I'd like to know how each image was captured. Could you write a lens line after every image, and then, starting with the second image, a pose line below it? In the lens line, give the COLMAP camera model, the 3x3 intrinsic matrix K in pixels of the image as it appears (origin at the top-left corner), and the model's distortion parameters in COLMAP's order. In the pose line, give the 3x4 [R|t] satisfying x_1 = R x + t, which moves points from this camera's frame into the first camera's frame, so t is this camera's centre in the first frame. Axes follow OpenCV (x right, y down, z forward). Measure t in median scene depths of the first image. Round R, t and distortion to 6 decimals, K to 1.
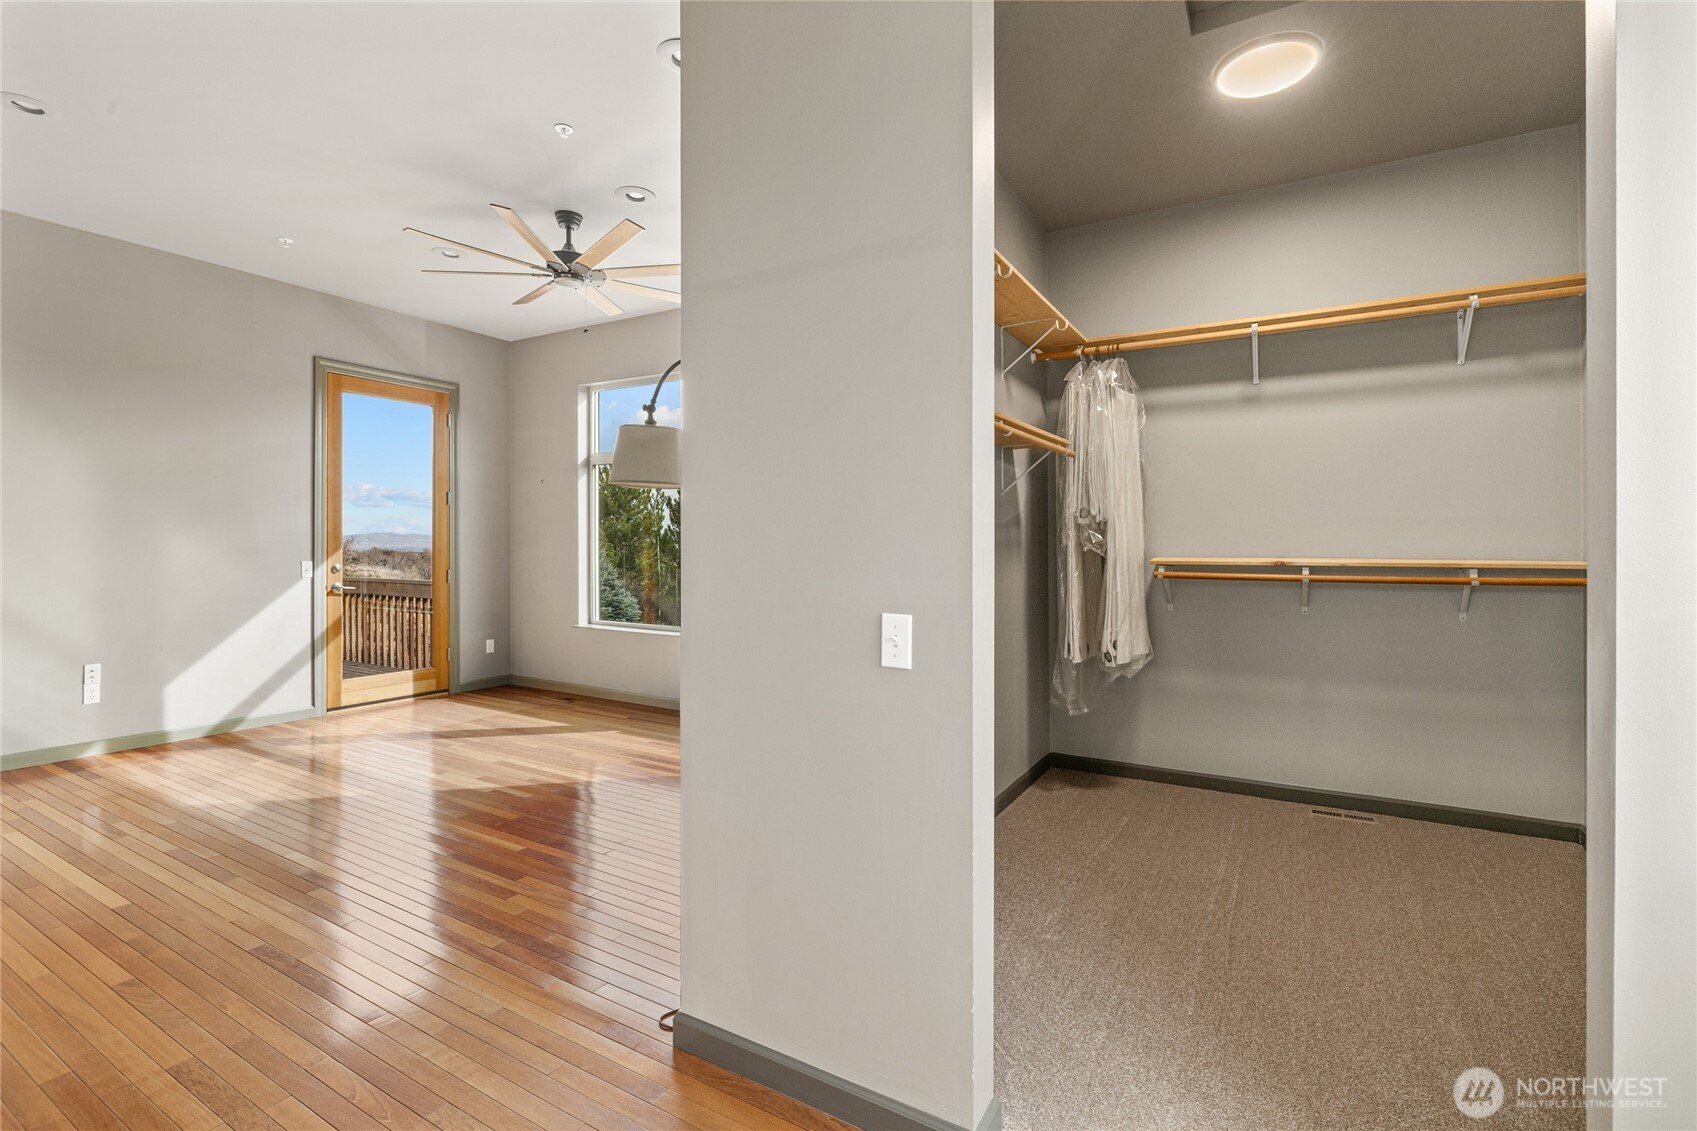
lens RADIAL K [[764.8, 0, 845.6], [0, 764.8, 542.3], [0, 0, 1]] dist [0.001585, 0.000183]
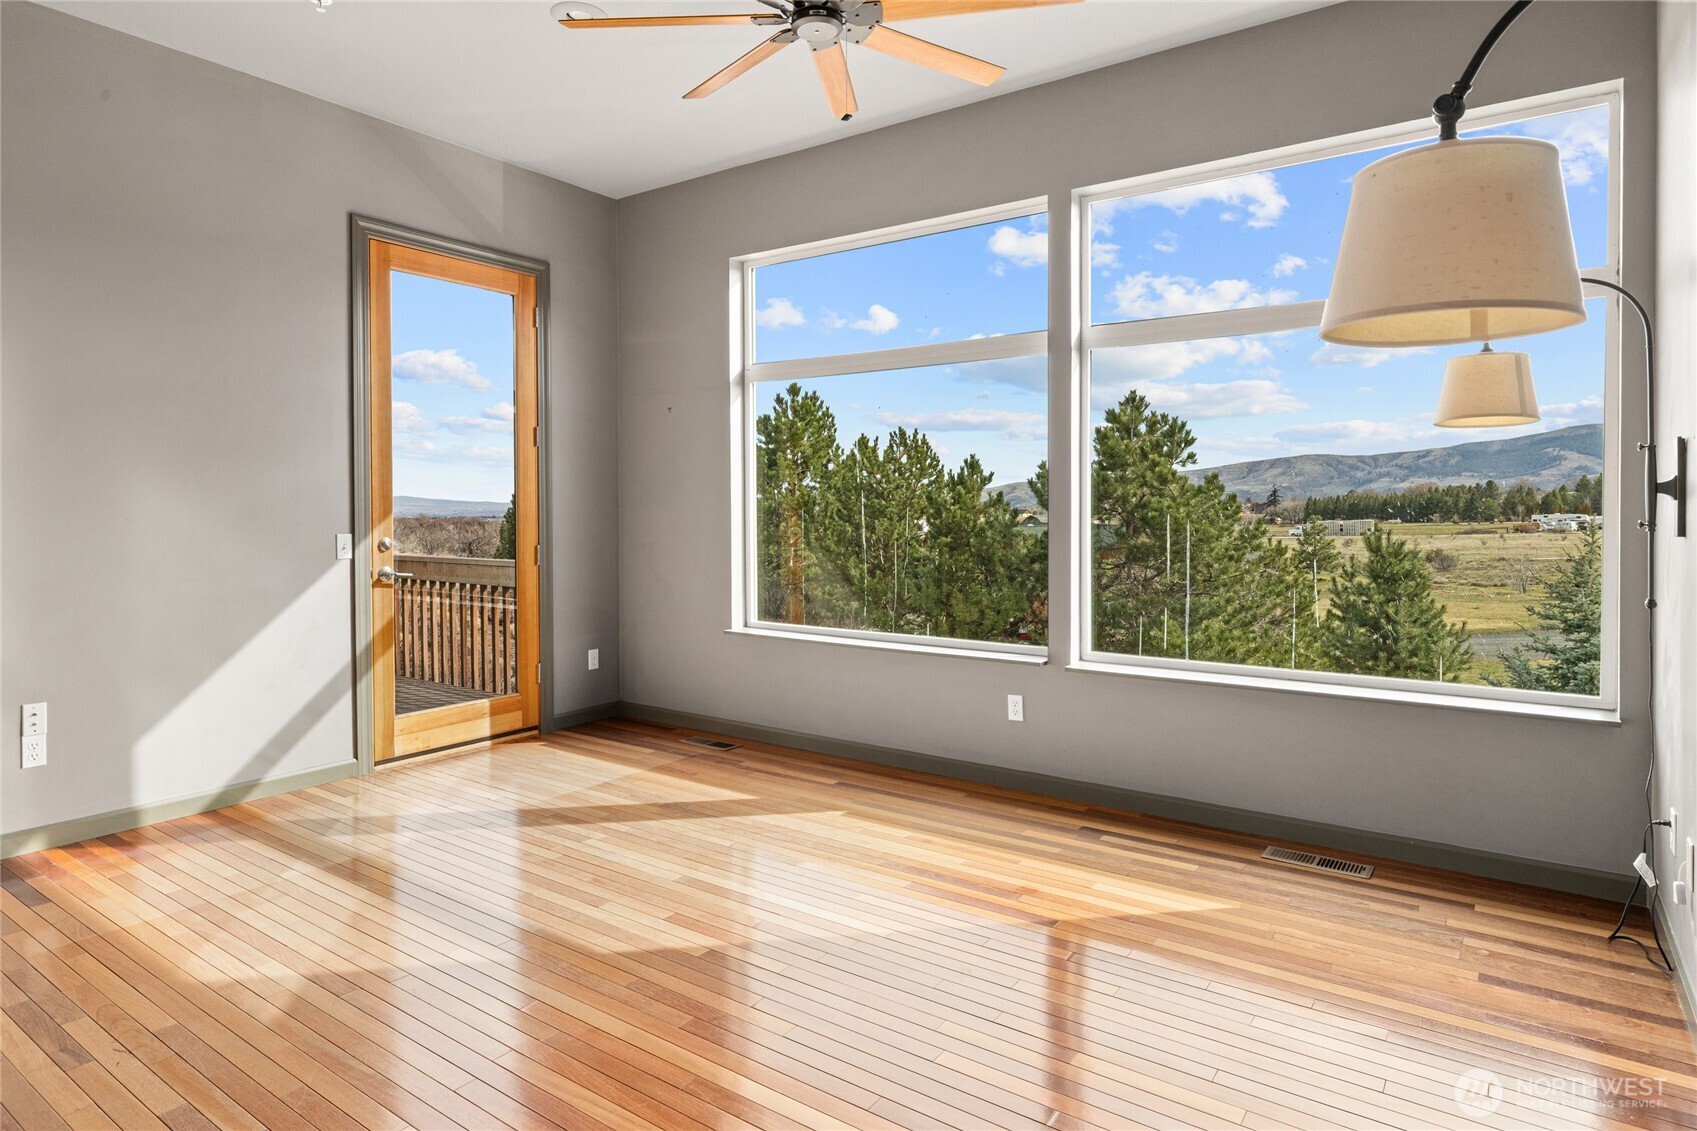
lens RADIAL K [[965.1, 0, 846.2], [0, 965.1, 511.4], [0, 0, 1]] dist [0.002628, -0.000601]
pose [[0.996255, -0.007726, -0.086113, -0.207657], [0.008519, 0.999925, 0.008854, 0.002047], [0.086038, -0.009555, 0.996246, 0.222378]]
